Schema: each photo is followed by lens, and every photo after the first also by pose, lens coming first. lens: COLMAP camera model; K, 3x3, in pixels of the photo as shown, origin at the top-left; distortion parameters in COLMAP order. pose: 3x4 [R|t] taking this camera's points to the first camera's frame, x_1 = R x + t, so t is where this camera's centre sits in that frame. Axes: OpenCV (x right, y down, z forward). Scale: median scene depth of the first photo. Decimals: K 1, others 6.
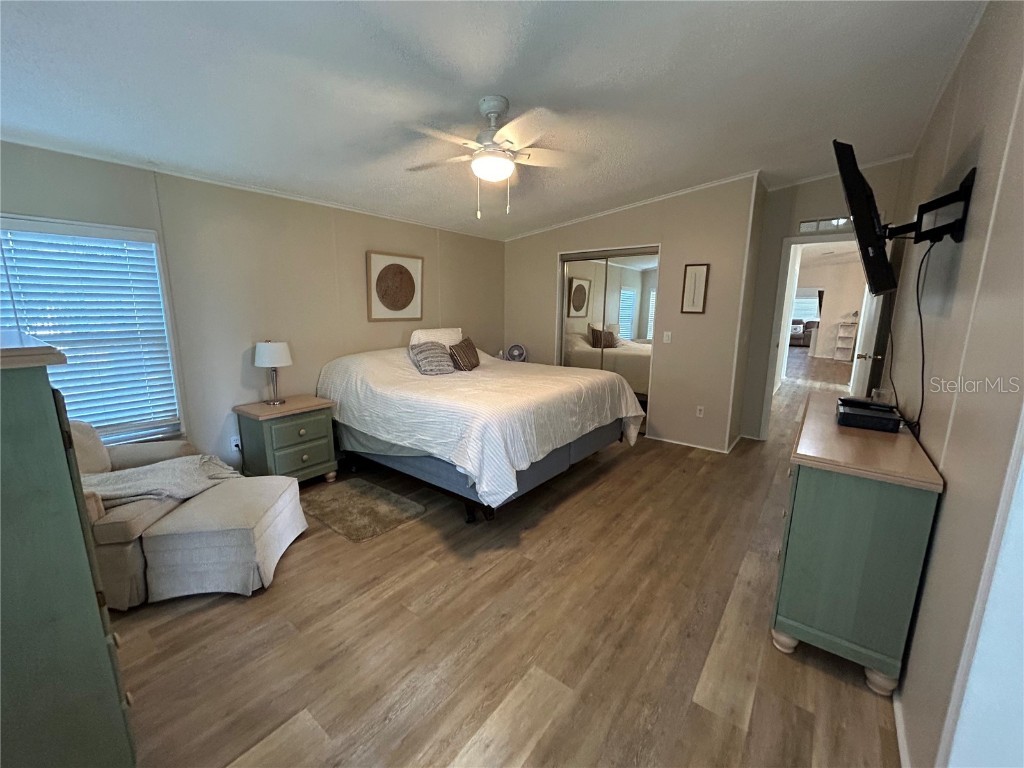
lens RADIAL K [[411.8, 0, 511.1], [0, 411.8, 383.1], [0, 0, 1]] dist [-0.001268, -0.000375]
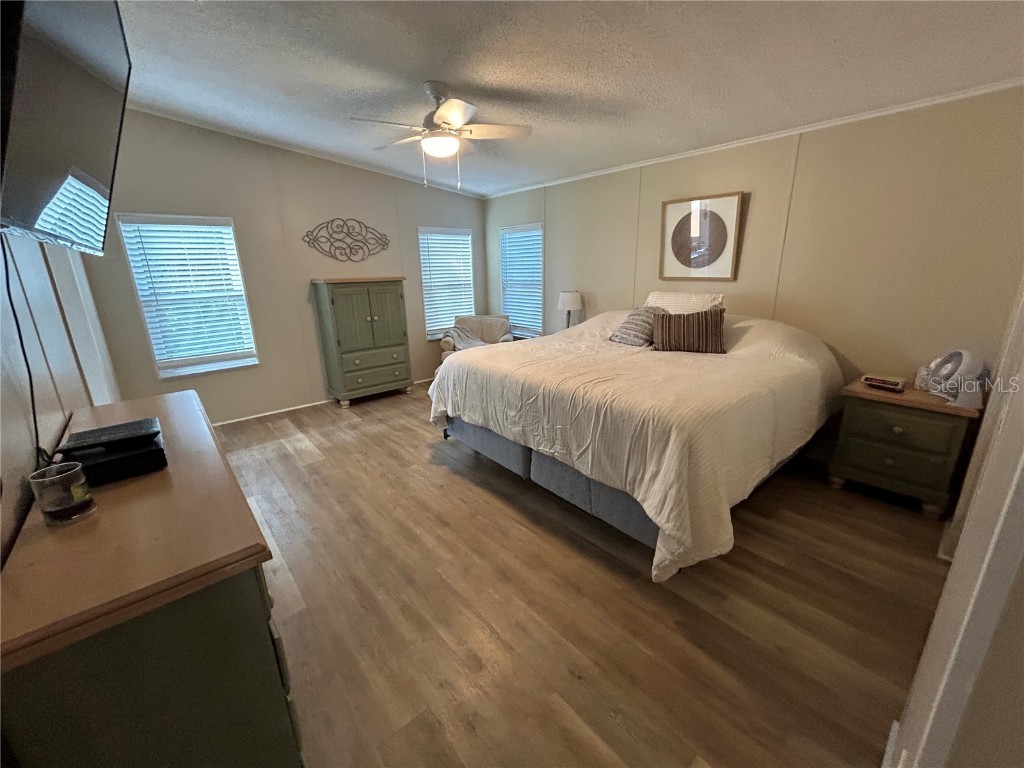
lens RADIAL K [[411.8, 0, 511.3], [0, 411.8, 384.7], [0, 0, 1]] dist [-0.001268, -0.000375]
pose [[-0.196708, 0.269570, -0.942676, 1.121767], [-0.162735, 0.939148, 0.302519, -0.254891], [0.966863, 0.212914, -0.140870, 1.414745]]
